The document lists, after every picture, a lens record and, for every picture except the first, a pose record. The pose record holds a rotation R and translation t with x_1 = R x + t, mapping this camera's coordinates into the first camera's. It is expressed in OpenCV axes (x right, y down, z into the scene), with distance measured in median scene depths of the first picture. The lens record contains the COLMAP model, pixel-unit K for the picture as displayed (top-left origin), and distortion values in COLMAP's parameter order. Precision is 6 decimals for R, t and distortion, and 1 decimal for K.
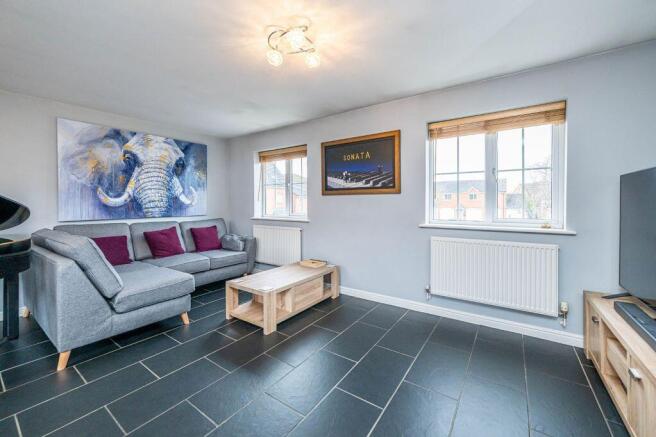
lens RADIAL K [[263.2, 0, 320.5], [0, 263.2, 208.2], [0, 0, 1]] dist [0.001551, 0.000101]
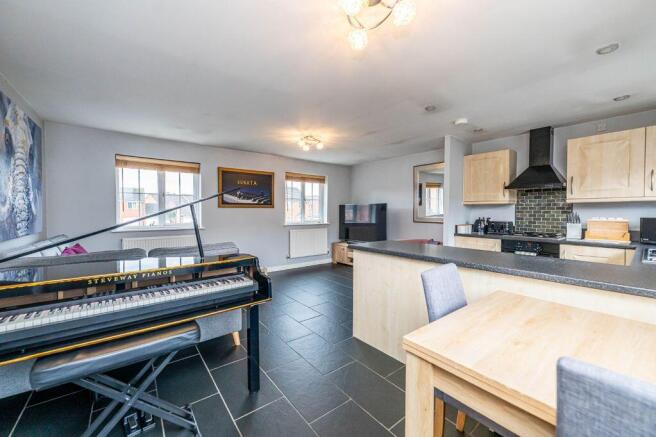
lens RADIAL K [[263.2, 0, 328.2], [0, 263.2, 215.6], [0, 0, 1]] dist [0.001551, 0.000101]
pose [[0.279979, -0.011839, 0.959933, -1.214749], [0.016181, 0.999840, 0.007611, -0.012209], [-0.959870, 0.013401, 0.280126, 0.135942]]
